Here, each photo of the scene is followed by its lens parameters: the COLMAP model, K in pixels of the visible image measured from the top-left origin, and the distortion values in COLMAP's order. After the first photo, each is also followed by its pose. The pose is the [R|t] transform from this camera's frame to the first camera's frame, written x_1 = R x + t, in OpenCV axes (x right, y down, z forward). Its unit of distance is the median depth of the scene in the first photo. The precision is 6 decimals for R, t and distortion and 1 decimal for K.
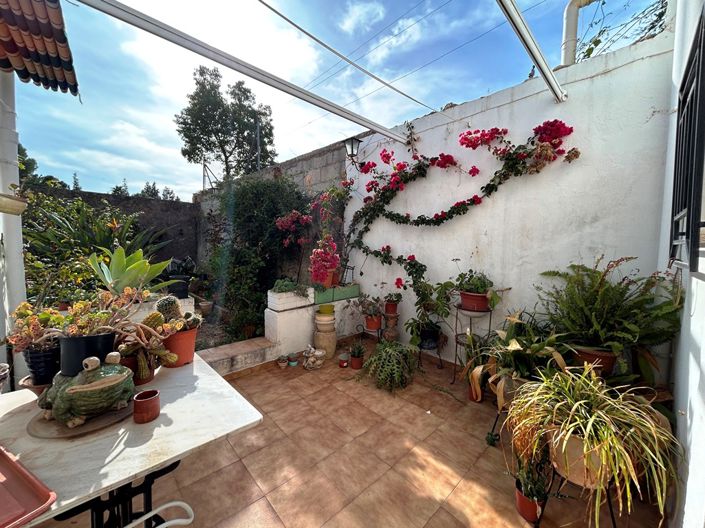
lens RADIAL K [[284.0, 0, 351.0], [0, 284.0, 262.0], [0, 0, 1]] dist [-0.003318, 0.000914]
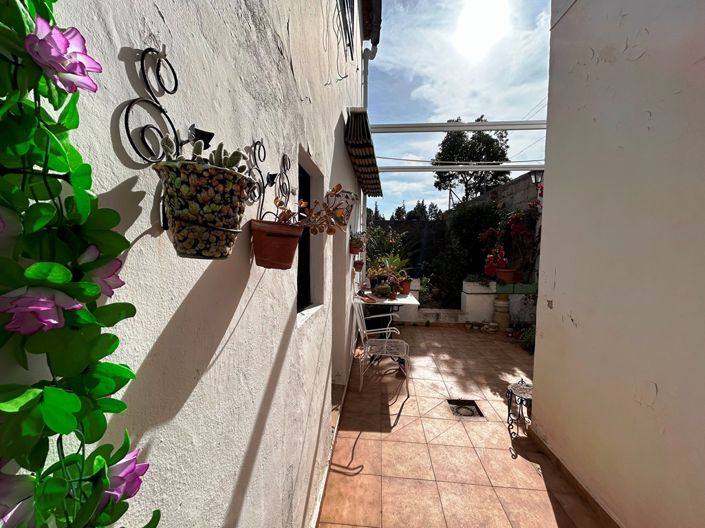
lens RADIAL K [[284.0, 0, 350.0], [0, 284.0, 267.2], [0, 0, 1]] dist [-0.003318, 0.000914]
pose [[0.657213, 0.041059, -0.752586, 0.478109], [-0.043695, 0.998911, 0.016339, 0.025115], [0.752438, 0.022146, 0.658291, -0.532904]]
